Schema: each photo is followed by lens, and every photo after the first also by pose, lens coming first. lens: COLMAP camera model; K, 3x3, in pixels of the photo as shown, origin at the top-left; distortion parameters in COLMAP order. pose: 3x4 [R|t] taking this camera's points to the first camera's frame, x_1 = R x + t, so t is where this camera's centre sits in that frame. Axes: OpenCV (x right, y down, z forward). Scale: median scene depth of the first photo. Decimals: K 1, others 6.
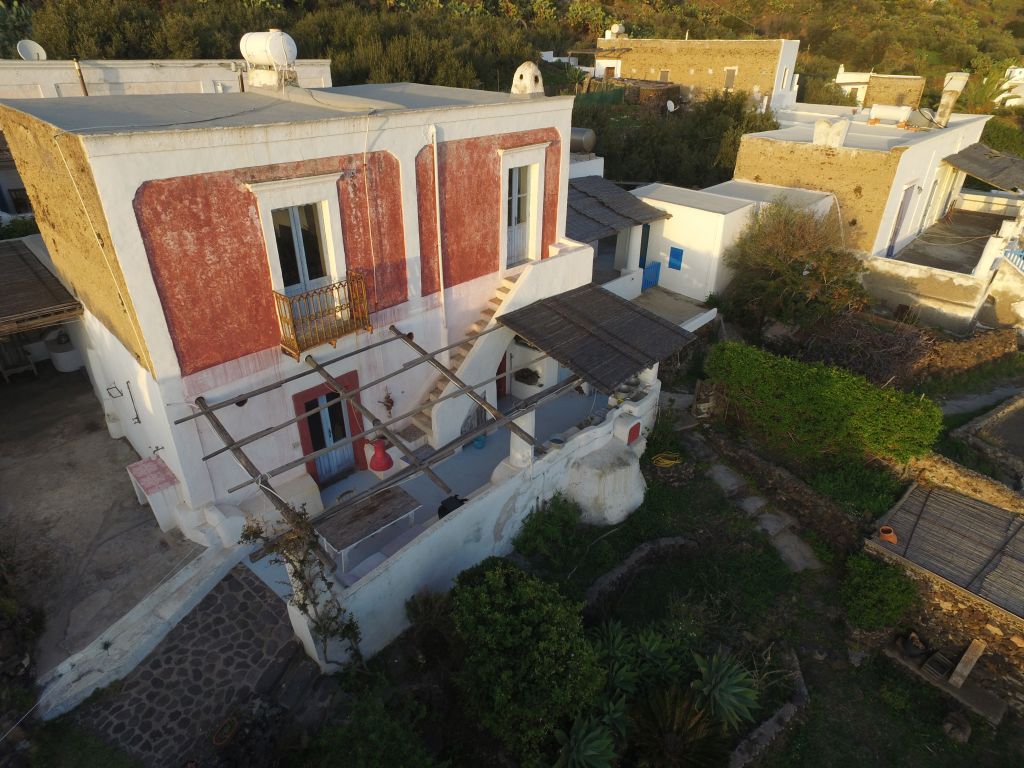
lens RADIAL K [[606.3, 0, 510.0], [0, 606.3, 381.0], [0, 0, 1]] dist [-0.002625, 0.013458]
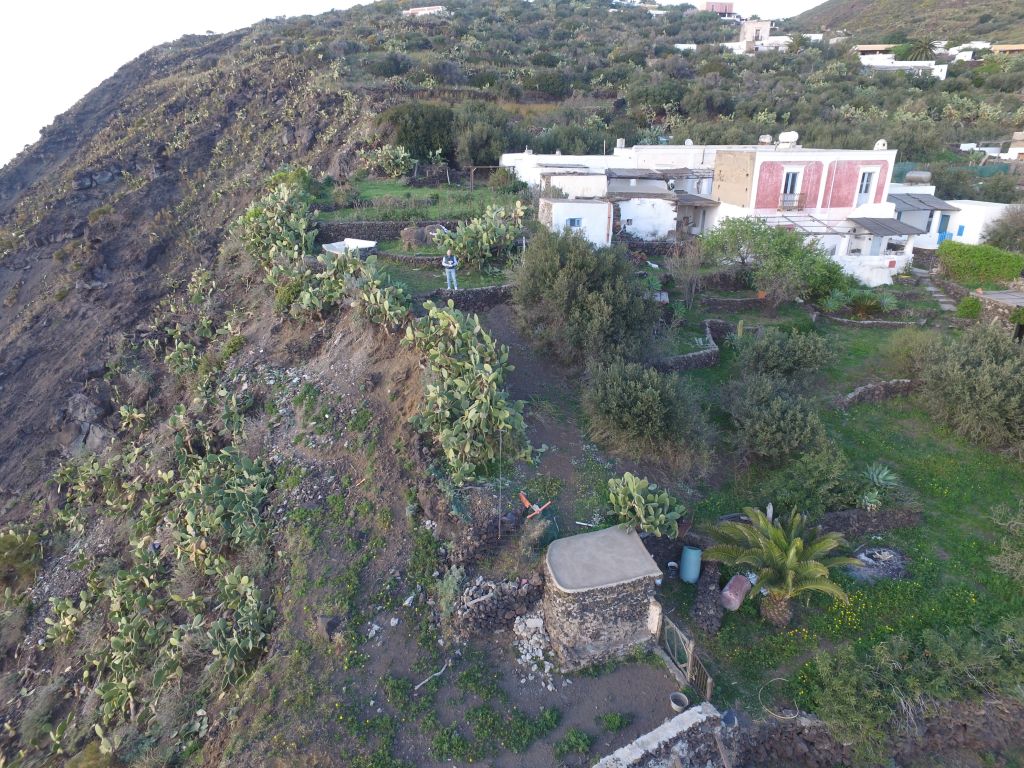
lens RADIAL K [[606.3, 0, 511.7], [0, 606.3, 378.5], [0, 0, 1]] dist [-0.002625, 0.013458]
pose [[0.798340, 0.202104, -0.567280, 0.622897], [-0.282983, 0.957421, -0.057147, 1.550349], [0.531576, 0.206153, 0.821540, -2.618023]]
